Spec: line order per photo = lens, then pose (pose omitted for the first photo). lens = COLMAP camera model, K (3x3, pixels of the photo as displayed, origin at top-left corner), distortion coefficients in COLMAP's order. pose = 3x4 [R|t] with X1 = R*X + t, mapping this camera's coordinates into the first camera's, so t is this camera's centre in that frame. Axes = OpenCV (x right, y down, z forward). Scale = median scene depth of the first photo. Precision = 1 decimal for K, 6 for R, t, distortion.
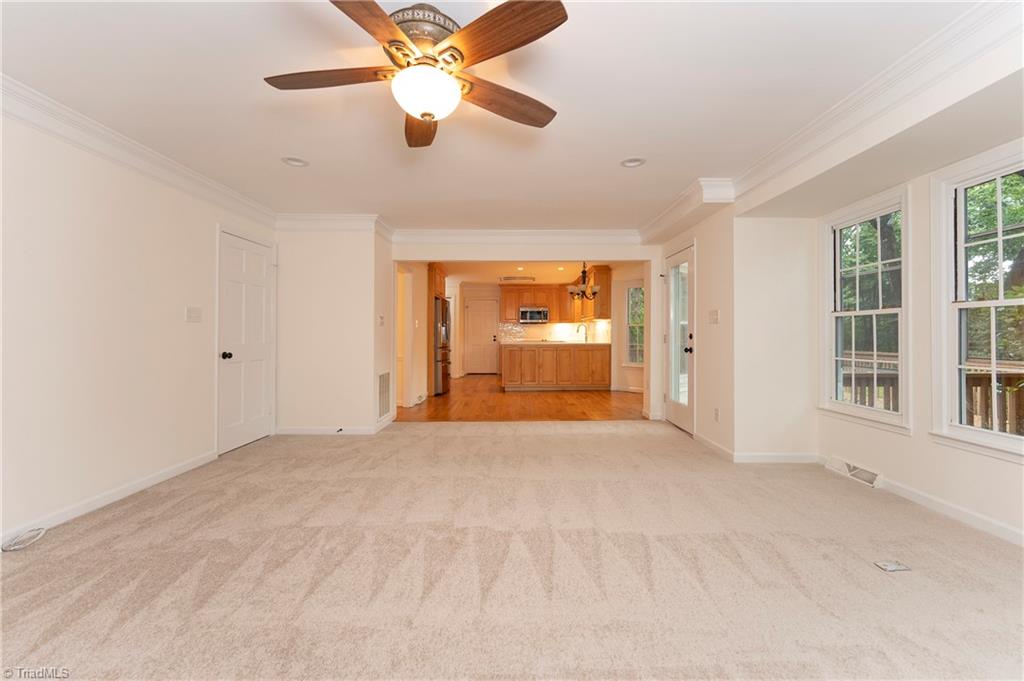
lens RADIAL K [[410.0, 0, 519.5], [0, 410.0, 333.6], [0, 0, 1]] dist [0.000548, 0.000015]
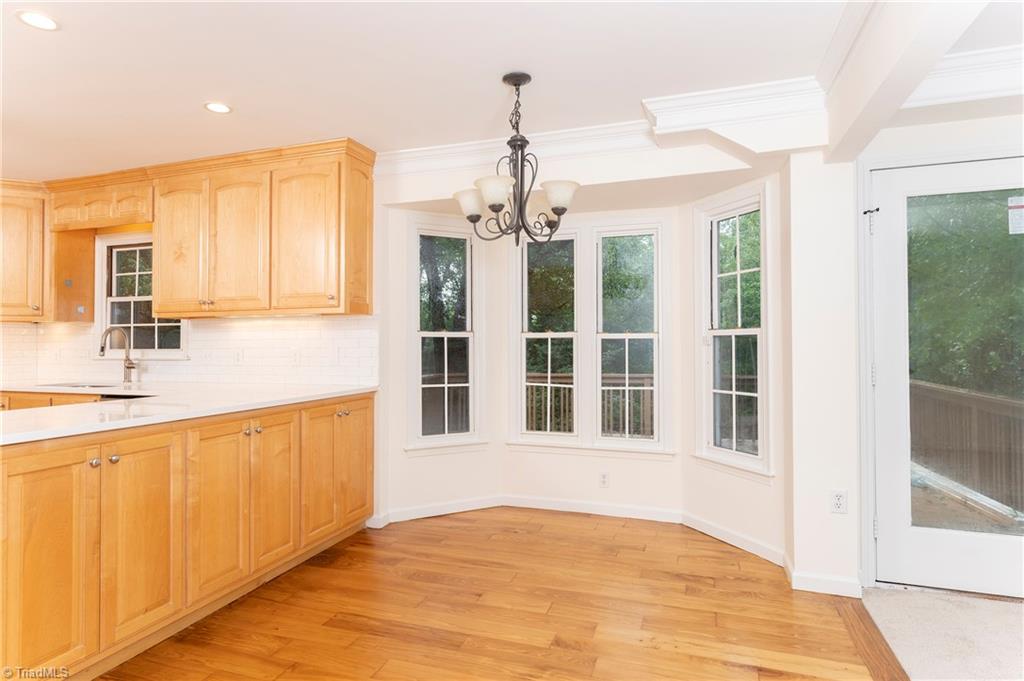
lens RADIAL K [[561.2, 0, 511.3], [0, 561.2, 336.6], [0, 0, 1]] dist [0.002080, 0.001405]
pose [[0.346733, 0.011272, 0.937896, -0.225631], [0.005374, 0.999887, -0.014004, -0.013968], [-0.937949, 0.009896, 0.346633, 0.974951]]
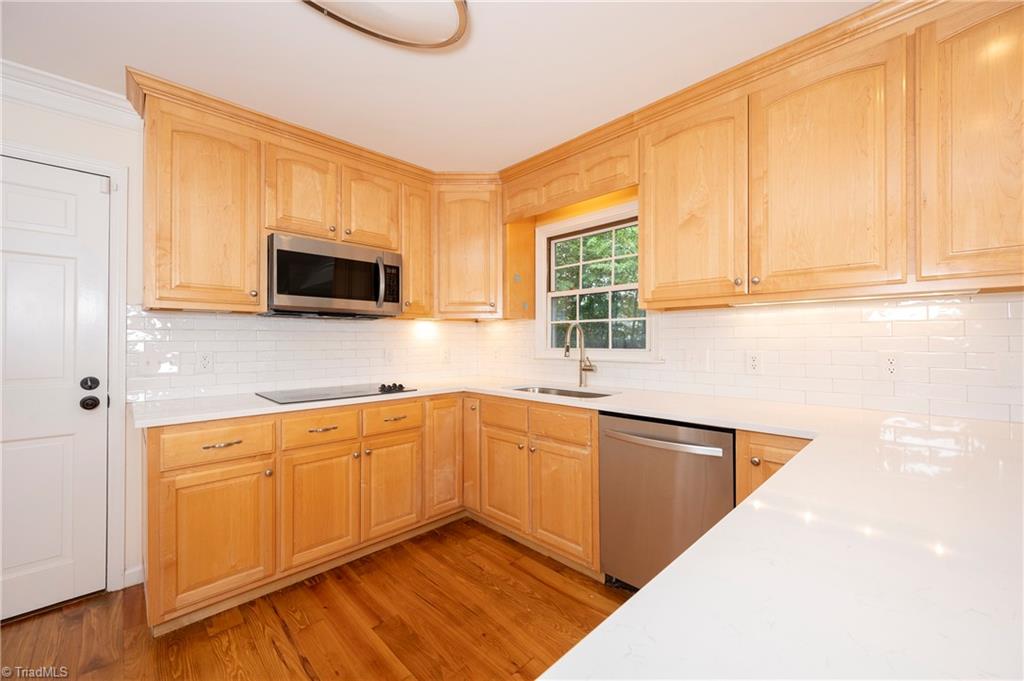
lens RADIAL K [[401.6, 0, 512.0], [0, 401.6, 340.5], [0, 0, 1]] dist [0.000875, -0.000010]
pose [[0.723448, -0.001773, 0.690377, -0.089903], [0.002823, 0.999996, -0.000390, -0.019482], [-0.690373, 0.002231, 0.723450, 1.407146]]
